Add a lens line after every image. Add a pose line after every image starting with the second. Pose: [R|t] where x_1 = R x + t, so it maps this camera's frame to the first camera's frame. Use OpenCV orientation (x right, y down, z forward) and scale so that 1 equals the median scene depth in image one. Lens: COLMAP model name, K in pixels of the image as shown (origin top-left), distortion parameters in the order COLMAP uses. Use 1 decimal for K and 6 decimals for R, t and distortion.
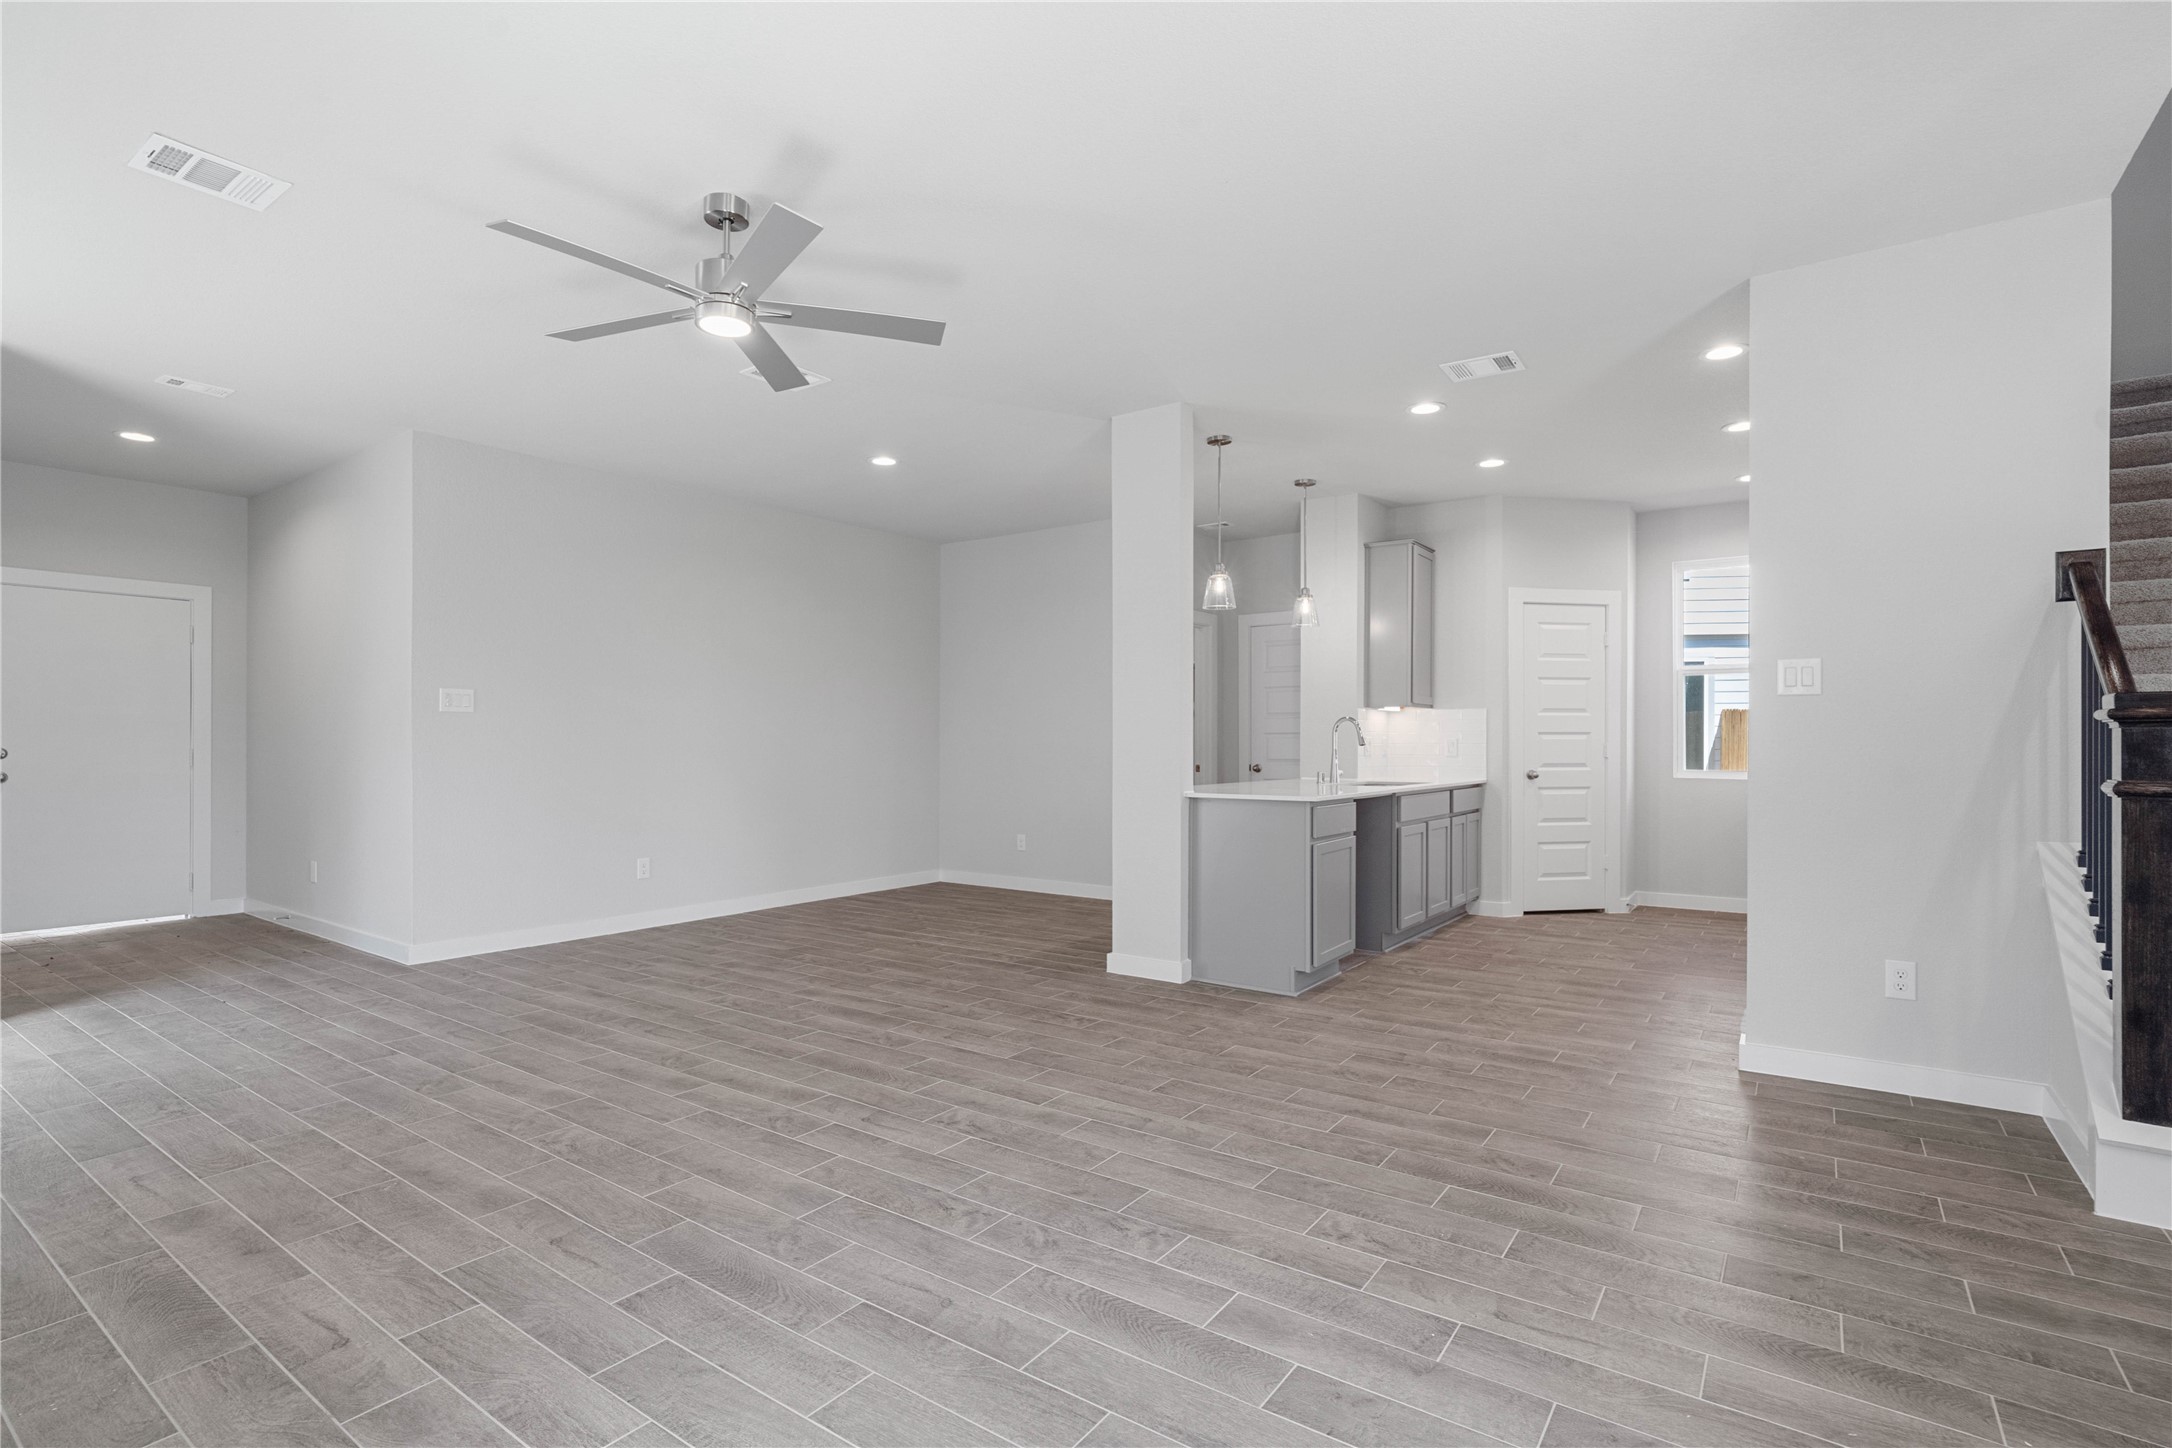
lens RADIAL K [[989.2, 0, 1030.8], [0, 989.2, 735.8], [0, 0, 1]] dist [-0.048184, 0.000032]
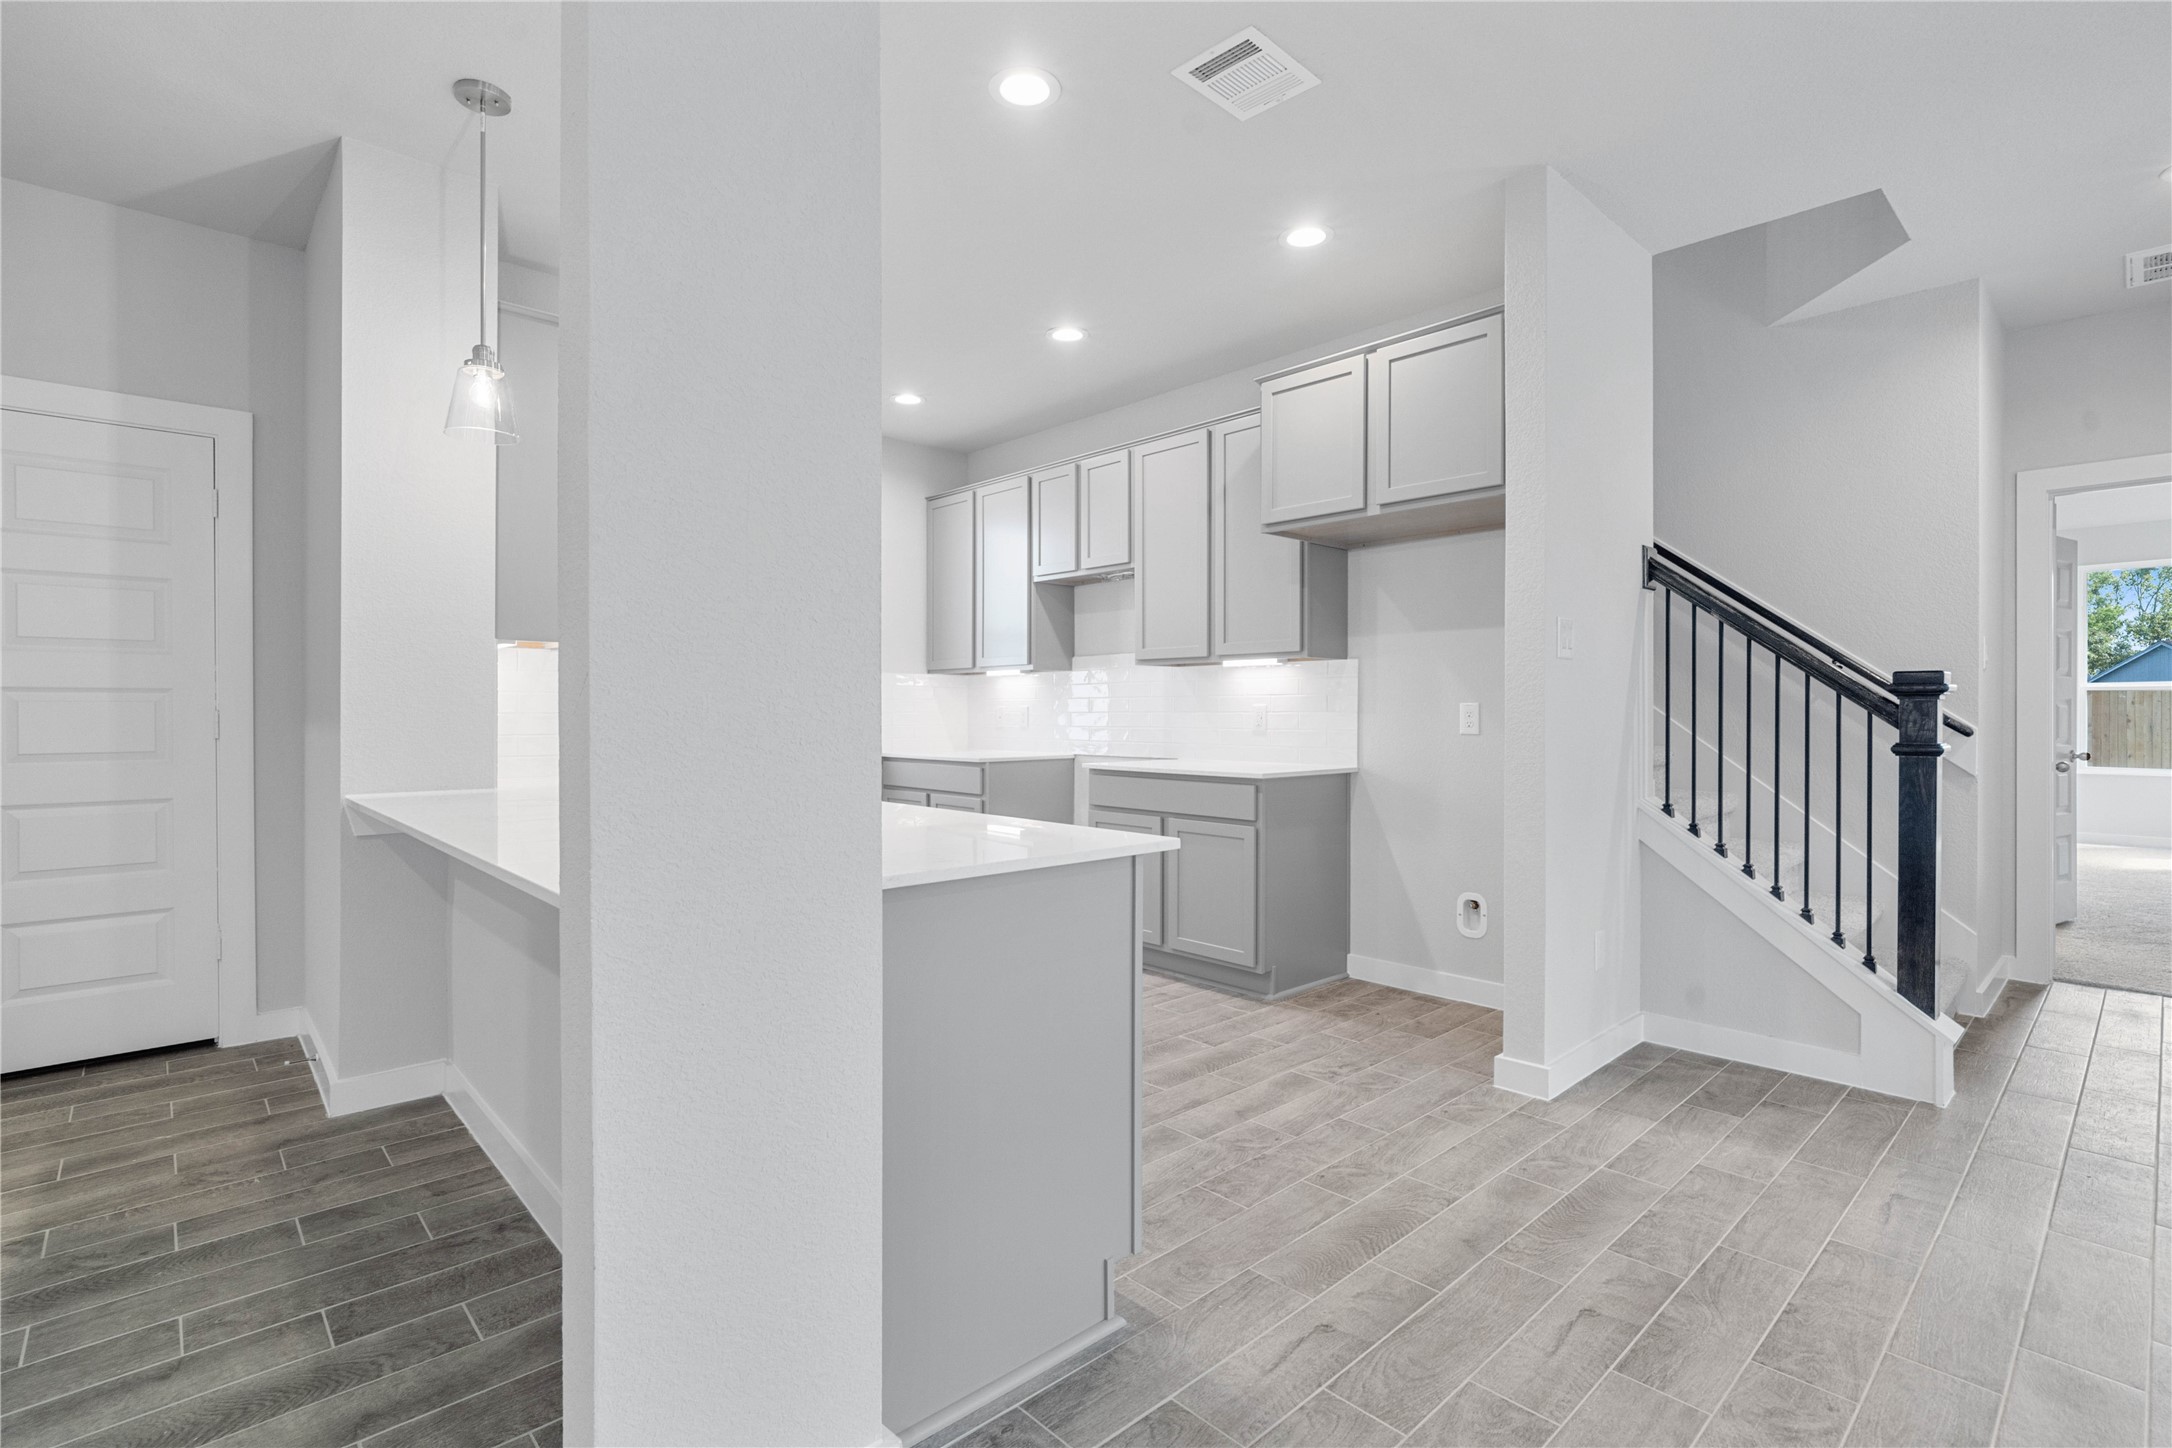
lens RADIAL K [[1017.4, 0, 1077.8], [0, 1017.4, 709.7], [0, 0, 1]] dist [0.000398, 0.000291]
pose [[0.151534, -0.007821, 0.988421, -0.115008], [-0.007536, 0.999930, 0.009068, -0.002472], [-0.988423, -0.008823, 0.151465, 0.671330]]
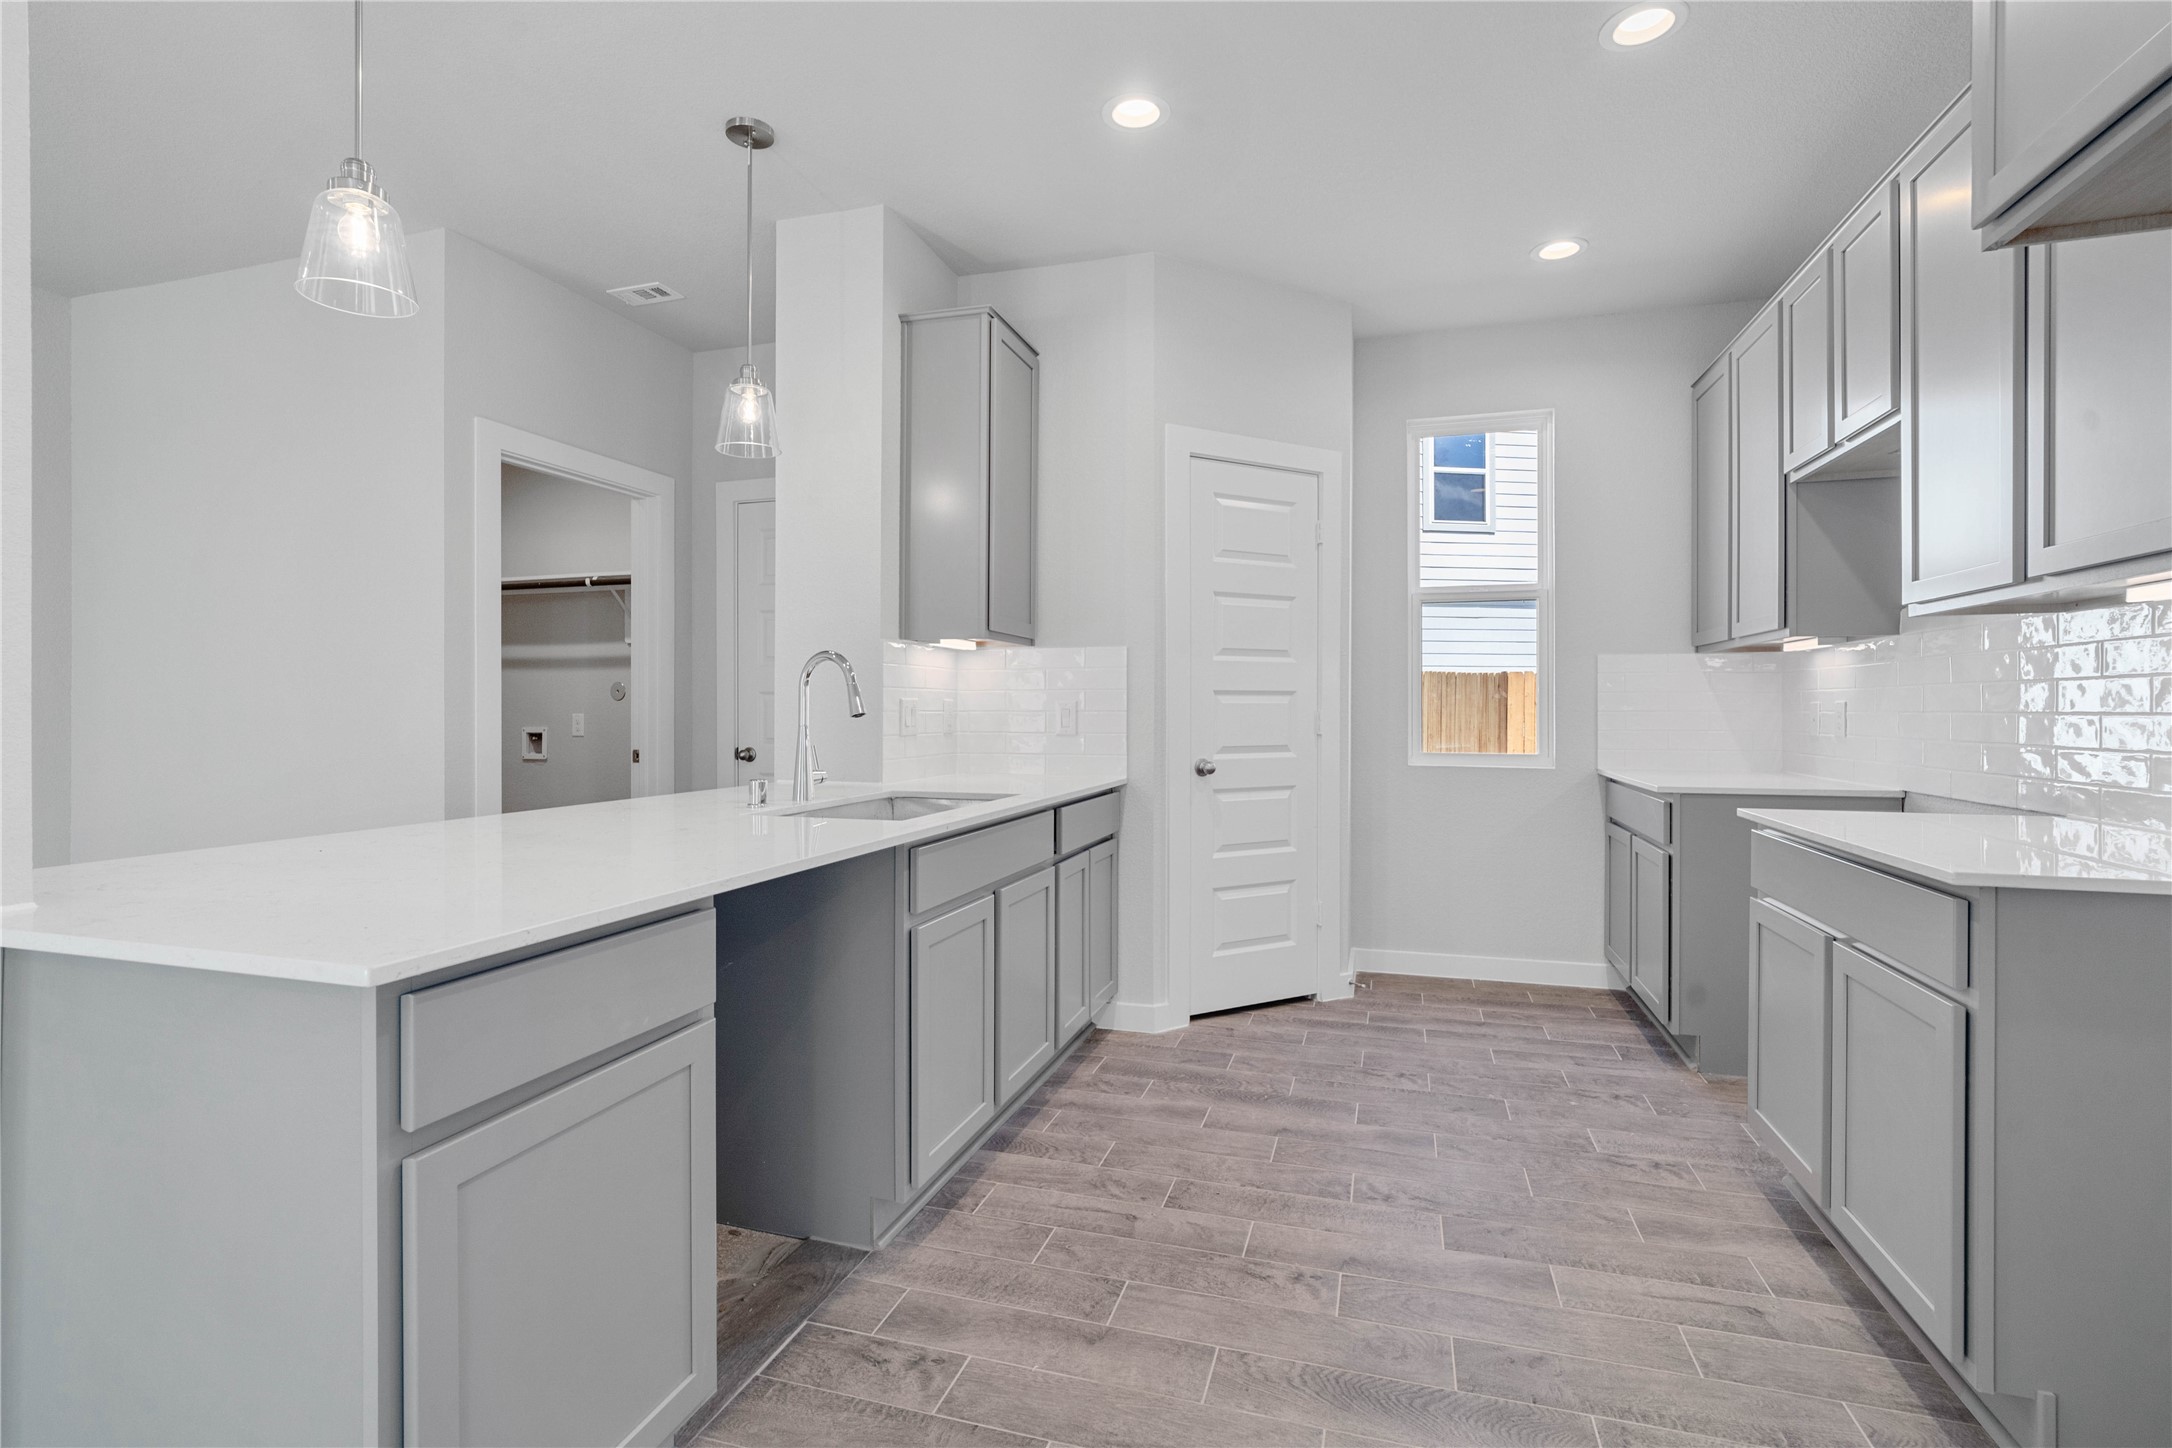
lens RADIAL K [[1017.4, 0, 1077.8], [0, 1017.4, 709.7], [0, 0, 1]] dist [0.000398, 0.000291]
pose [[0.932843, -0.007200, 0.360211, 0.244801], [0.002621, 0.999909, 0.013197, -0.000477], [-0.360273, -0.011367, 0.932777, 0.499172]]
